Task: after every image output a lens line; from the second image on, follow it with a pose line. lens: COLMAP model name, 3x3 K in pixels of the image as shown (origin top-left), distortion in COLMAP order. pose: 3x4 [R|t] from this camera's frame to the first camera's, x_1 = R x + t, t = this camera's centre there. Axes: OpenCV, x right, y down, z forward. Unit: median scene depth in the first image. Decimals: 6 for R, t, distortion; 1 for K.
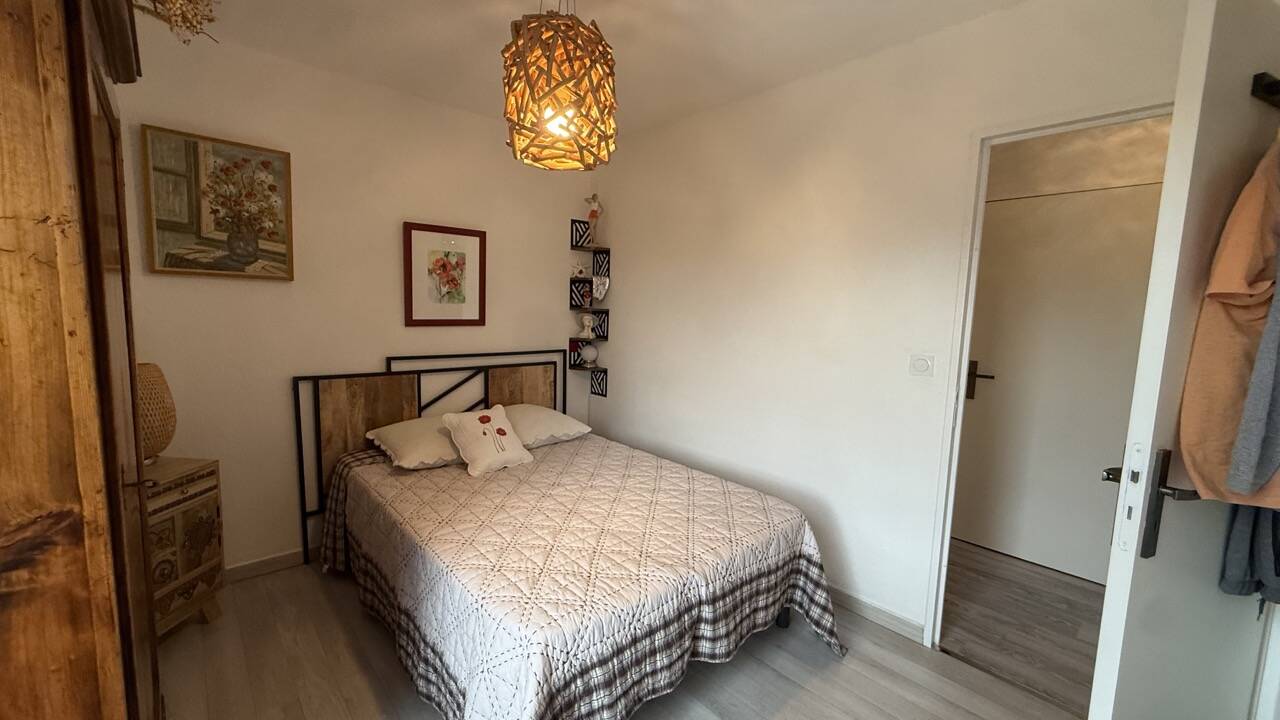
lens RADIAL K [[508.2, 0, 635.6], [0, 508.2, 360.3], [0, 0, 1]] dist [0.005232, -0.004608]
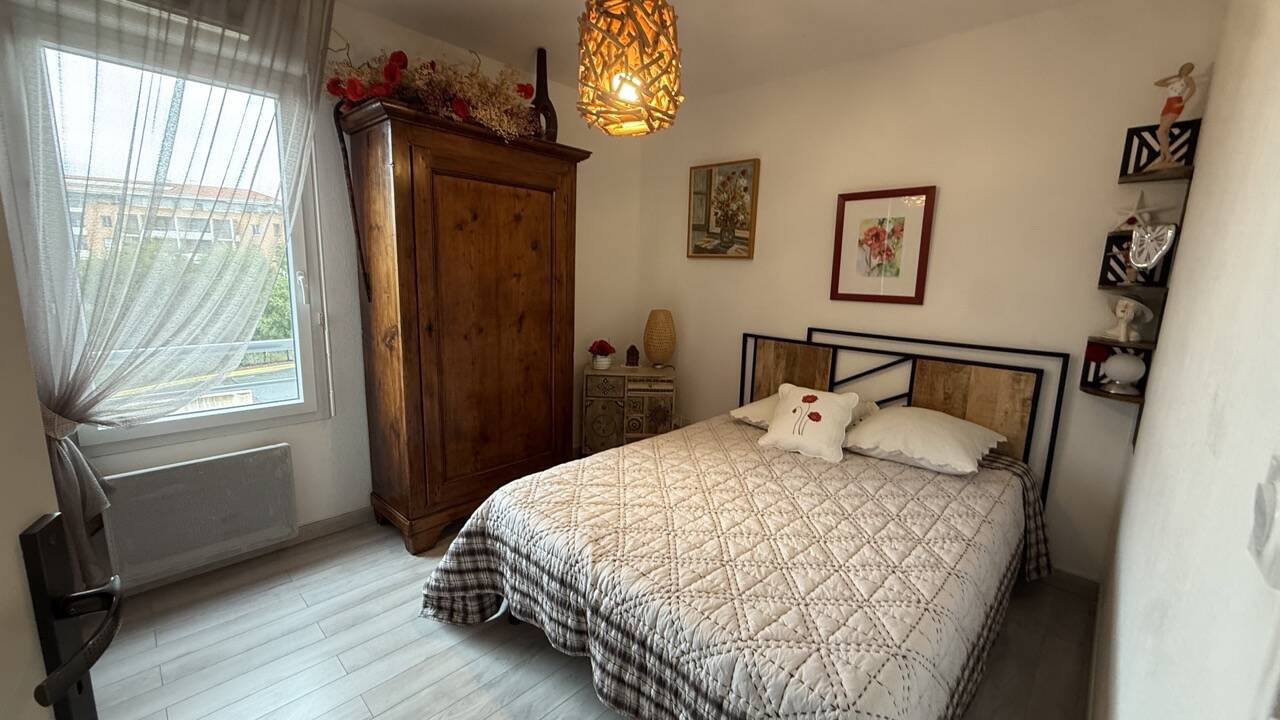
lens RADIAL K [[508.2, 0, 635.6], [0, 508.2, 360.3], [0, 0, 1]] dist [0.005232, -0.004608]
pose [[0.068941, 0.144014, -0.987171, 0.549657], [-0.135029, 0.981767, 0.133795, -0.032252], [0.988440, 0.124072, 0.087130, 0.557782]]
